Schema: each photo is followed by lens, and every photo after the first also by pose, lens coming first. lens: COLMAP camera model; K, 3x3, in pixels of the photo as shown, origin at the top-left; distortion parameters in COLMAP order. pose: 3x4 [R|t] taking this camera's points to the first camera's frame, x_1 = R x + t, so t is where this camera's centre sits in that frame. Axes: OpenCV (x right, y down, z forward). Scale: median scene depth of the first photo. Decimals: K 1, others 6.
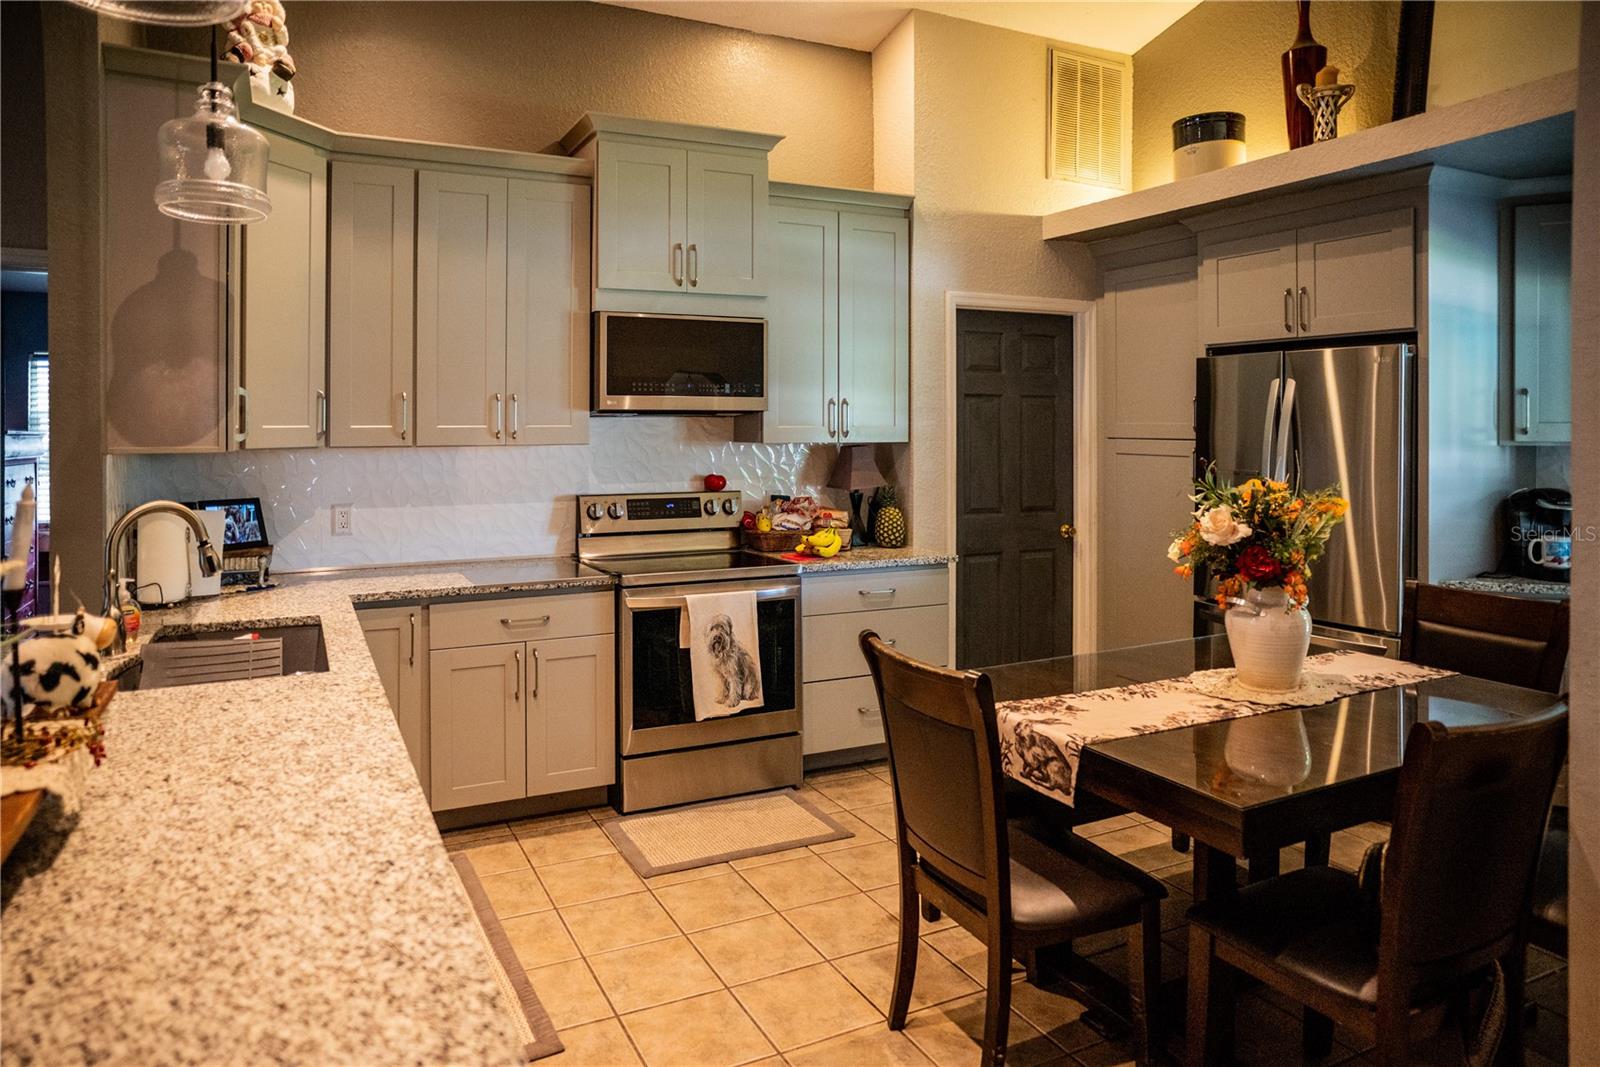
lens RADIAL K [[1008.3, 0, 742.0], [0, 1008.3, 541.2], [0, 0, 1]] dist [-0.069323, 0.054870]
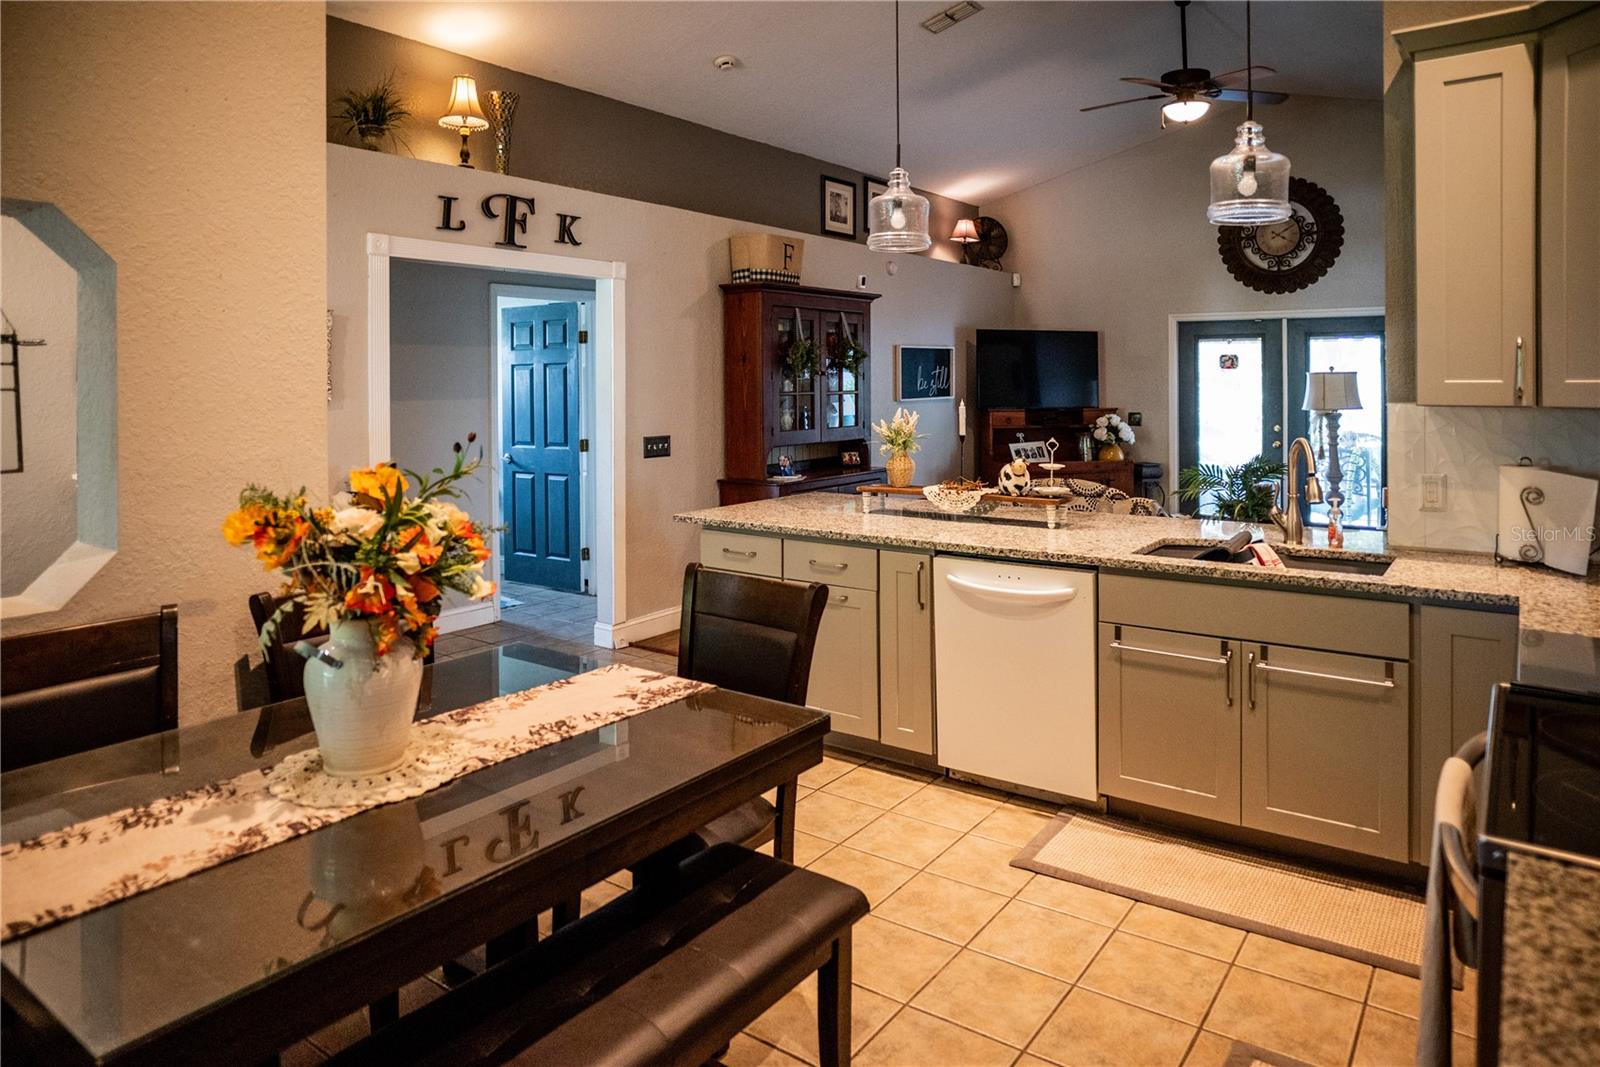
lens RADIAL K [[956.2, 0, 792.7], [0, 956.2, 536.4], [0, 0, 1]] dist [-0.063888, 0.045749]
pose [[-0.881966, 0.086987, -0.463217, 0.413271], [-0.041283, 0.964785, 0.259779, -0.147881], [0.469502, 0.248240, -0.847316, 1.239496]]
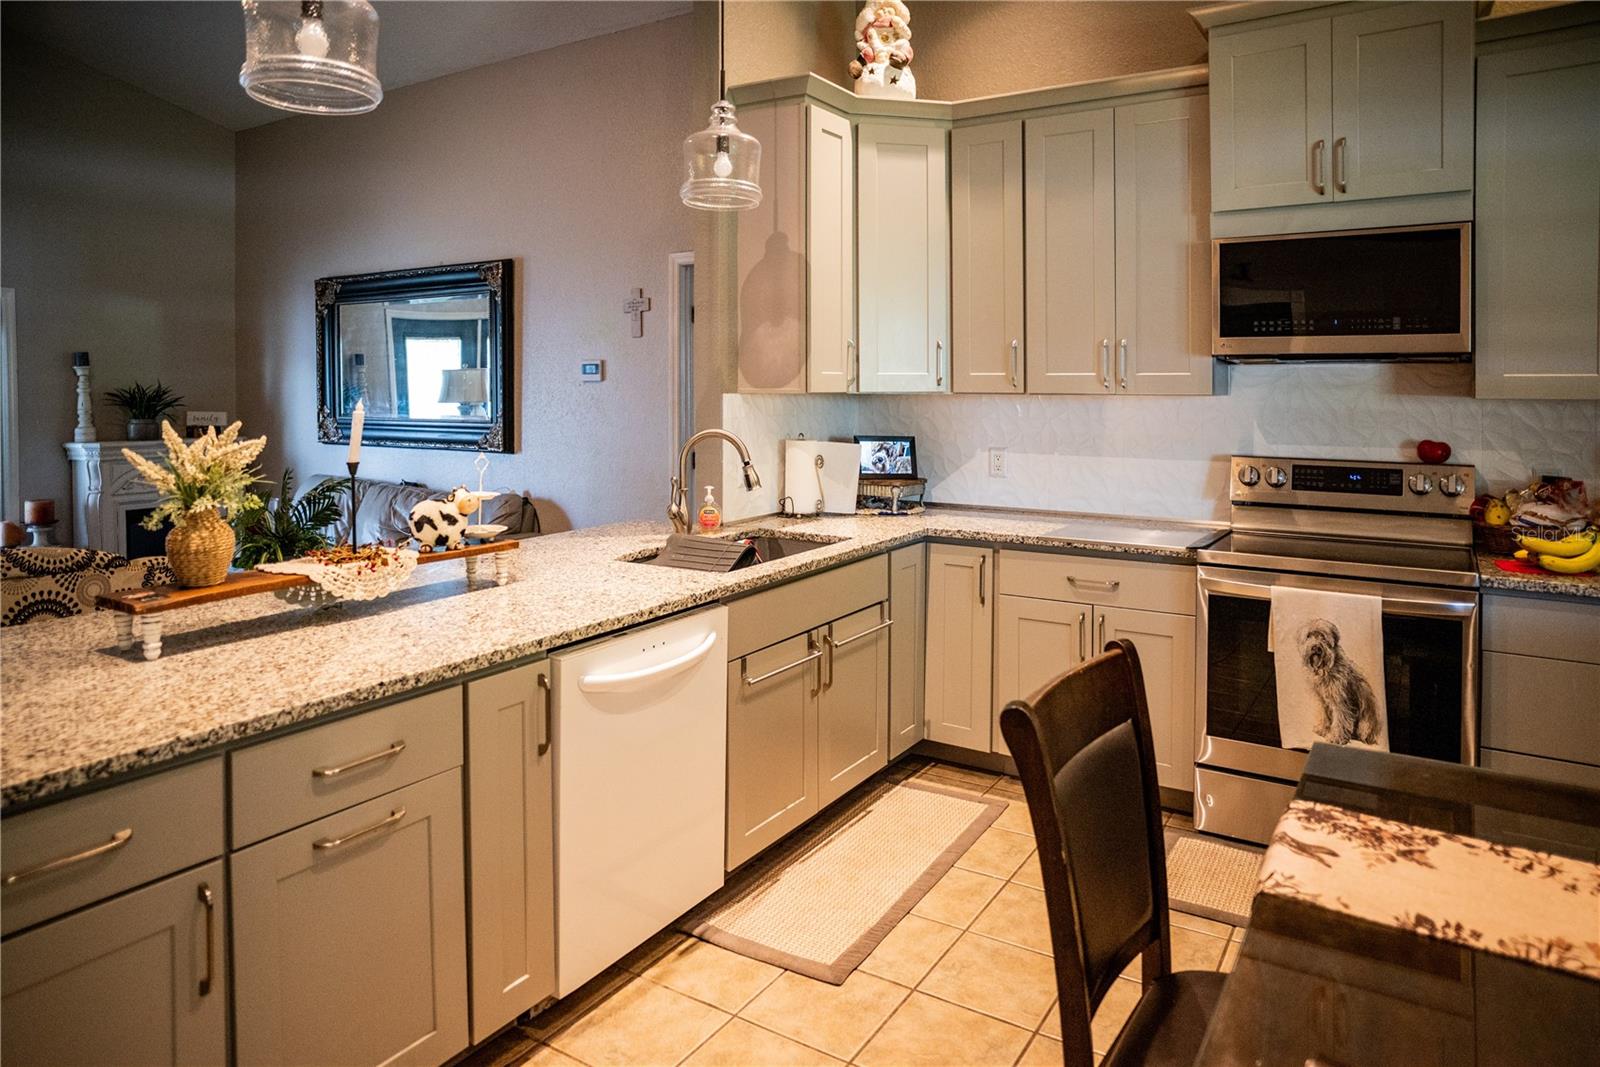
lens RADIAL K [[1005.7, 0, 805.0], [0, 1005.7, 491.1], [0, 0, 1]] dist [-0.065290, 0.060699]
pose [[0.532925, 0.090081, -0.841354, 0.413707], [-0.097432, 0.994236, 0.044735, -0.020436], [0.840534, 0.058134, 0.538630, 0.269962]]
